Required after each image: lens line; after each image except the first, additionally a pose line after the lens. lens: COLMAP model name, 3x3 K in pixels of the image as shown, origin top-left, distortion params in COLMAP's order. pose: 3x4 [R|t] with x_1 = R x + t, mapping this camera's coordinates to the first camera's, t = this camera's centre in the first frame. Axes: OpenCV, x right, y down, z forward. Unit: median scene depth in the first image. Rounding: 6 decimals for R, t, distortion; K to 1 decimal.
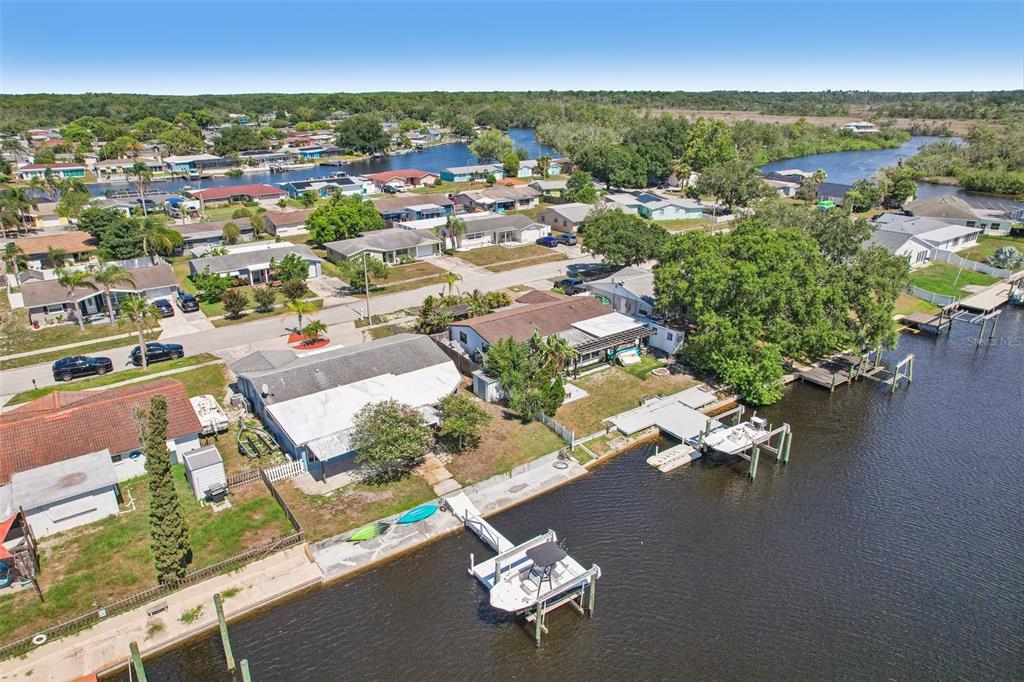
lens RADIAL K [[654.9, 0, 512.0], [0, 654.9, 341.0], [0, 0, 1]] dist [-0.075114, 0.069918]
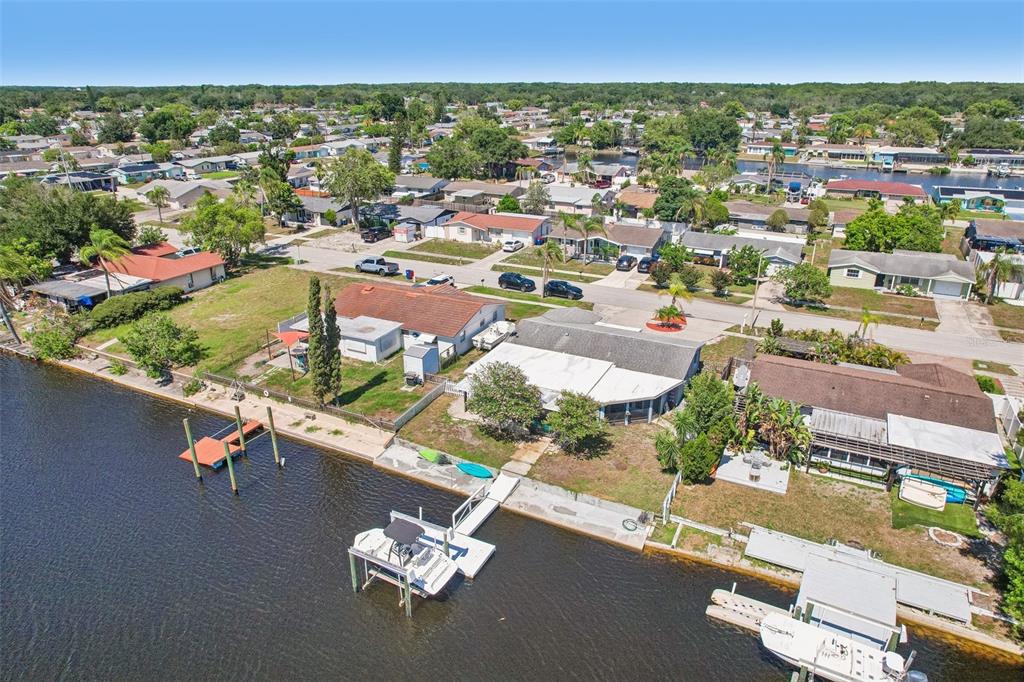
lens RADIAL K [[654.9, 0, 512.0], [0, 654.9, 341.0], [0, 0, 1]] dist [-0.075114, 0.069918]
pose [[0.449053, 0.333136, -0.829079, 0.469246], [-0.320202, 0.926265, 0.198756, -0.109206], [0.834159, 0.176221, 0.522613, 0.303131]]
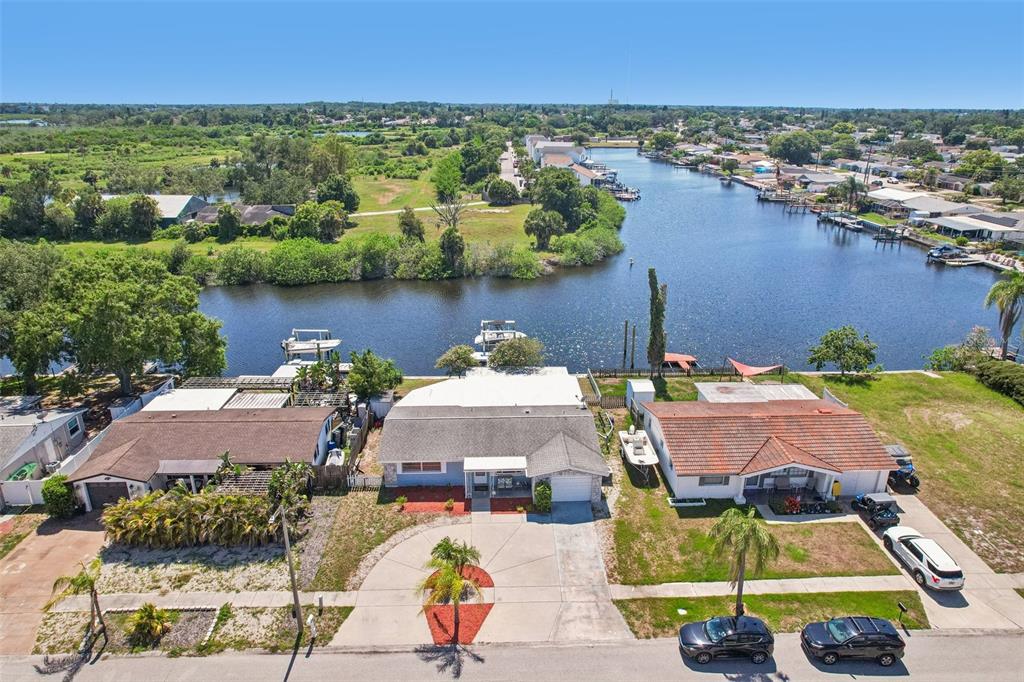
lens RADIAL K [[654.9, 0, 512.0], [0, 654.9, 341.0], [0, 0, 1]] dist [-0.075114, 0.069918]
pose [[-0.833356, -0.193557, 0.517738, -0.642516], [0.195221, 0.773244, 0.603309, -0.522118], [-0.517113, 0.603845, -0.606602, 1.290679]]
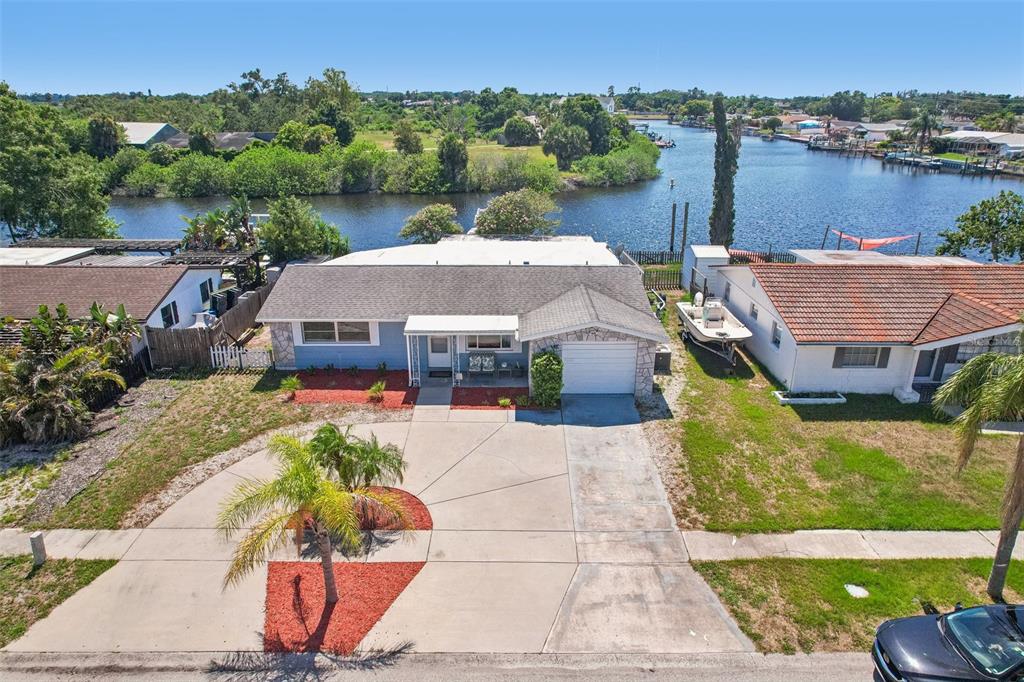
lens RADIAL K [[654.9, 0, 512.0], [0, 654.9, 341.0], [0, 0, 1]] dist [-0.075114, 0.069918]
pose [[-0.811758, -0.206893, 0.546117, -0.526457], [0.207751, 0.771664, 0.601144, -0.212397], [-0.545792, 0.601440, -0.583423, 1.168843]]
